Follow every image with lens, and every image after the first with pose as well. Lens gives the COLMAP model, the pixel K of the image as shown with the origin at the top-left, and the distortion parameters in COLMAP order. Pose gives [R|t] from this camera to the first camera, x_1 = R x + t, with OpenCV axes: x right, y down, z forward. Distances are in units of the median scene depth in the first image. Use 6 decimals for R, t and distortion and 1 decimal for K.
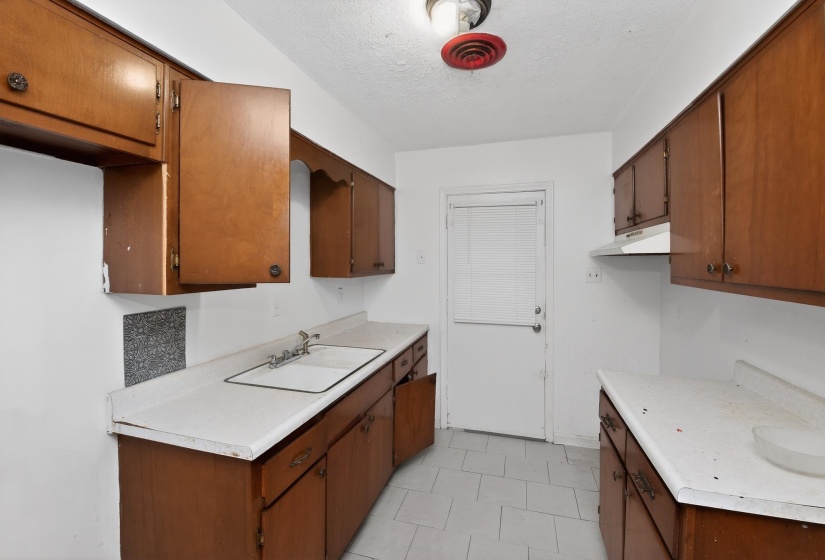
lens RADIAL K [[374.0, 0, 412.9], [0, 374.0, 277.8], [0, 0, 1]] dist [-0.000609, -0.008363]
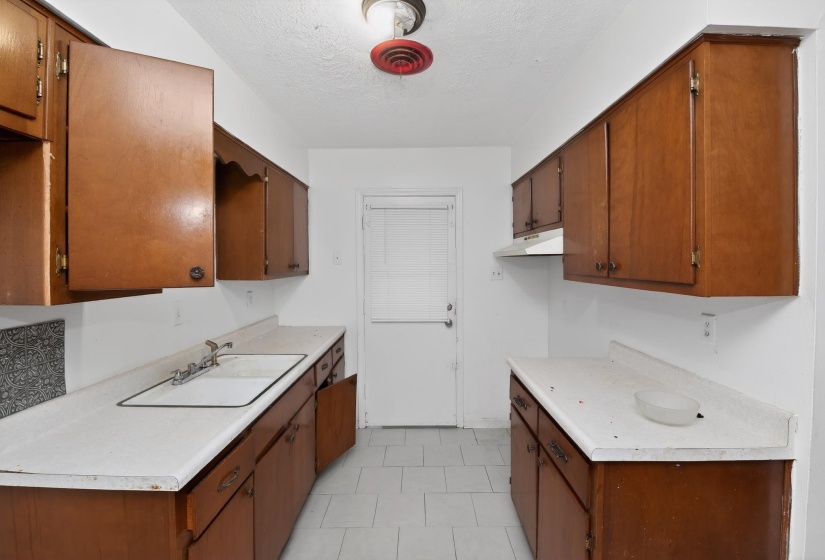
lens RADIAL K [[370.5, 0, 412.4], [0, 370.5, 280.7], [0, 0, 1]] dist [-0.000807, -0.008989]
pose [[0.957771, -0.019422, 0.286876, -0.114304], [0.017662, 0.999806, 0.008721, -0.000037], [-0.286990, -0.003286, 0.957928, 0.014539]]
